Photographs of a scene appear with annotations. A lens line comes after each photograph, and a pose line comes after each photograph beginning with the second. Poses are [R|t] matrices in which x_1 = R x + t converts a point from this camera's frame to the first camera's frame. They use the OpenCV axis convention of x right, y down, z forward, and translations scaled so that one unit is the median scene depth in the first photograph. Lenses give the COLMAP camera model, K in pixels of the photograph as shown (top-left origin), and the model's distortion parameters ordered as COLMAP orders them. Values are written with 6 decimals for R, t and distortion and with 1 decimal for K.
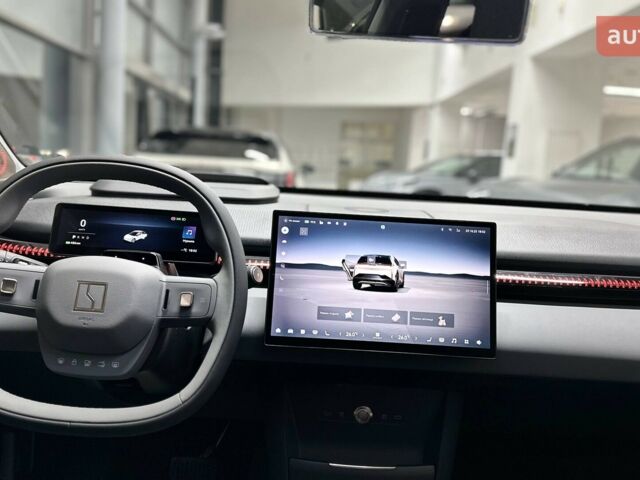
lens RADIAL K [[605.5, 0, 320.0], [0, 605.5, 240.0], [0, 0, 1]] dist [0.209637, -0.476550]
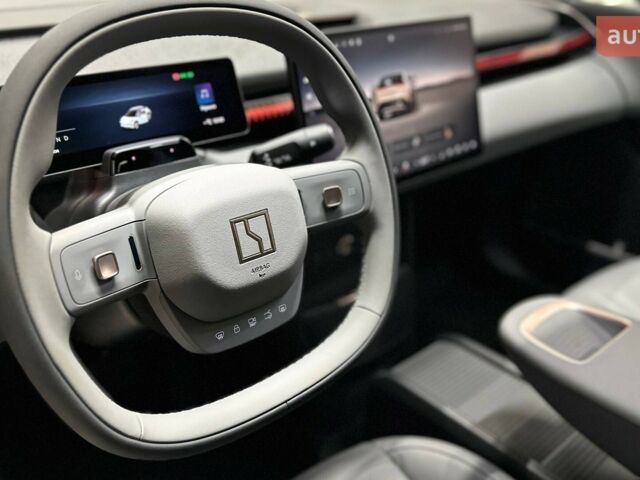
lens RADIAL K [[605.5, 0, 320.0], [0, 605.5, 240.0], [0, 0, 1]] dist [0.209637, -0.476550]
pose [[0.746312, -0.342667, 0.570612, -0.565510], [0.091184, 0.901848, 0.422321, -0.142819], [-0.659321, -0.263153, 0.704306, 0.400201]]
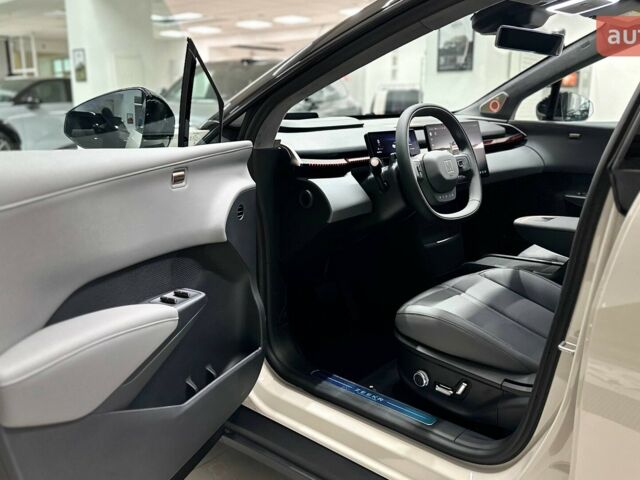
lens RADIAL K [[605.5, 0, 320.0], [0, 605.5, 240.0], [0, 0, 1]] dist [0.209637, -0.476550]
pose [[0.666267, -0.233986, 0.708053, -1.992074], [0.138559, 0.971808, 0.190765, -0.126183], [-0.732728, -0.028993, 0.679904, -0.206863]]
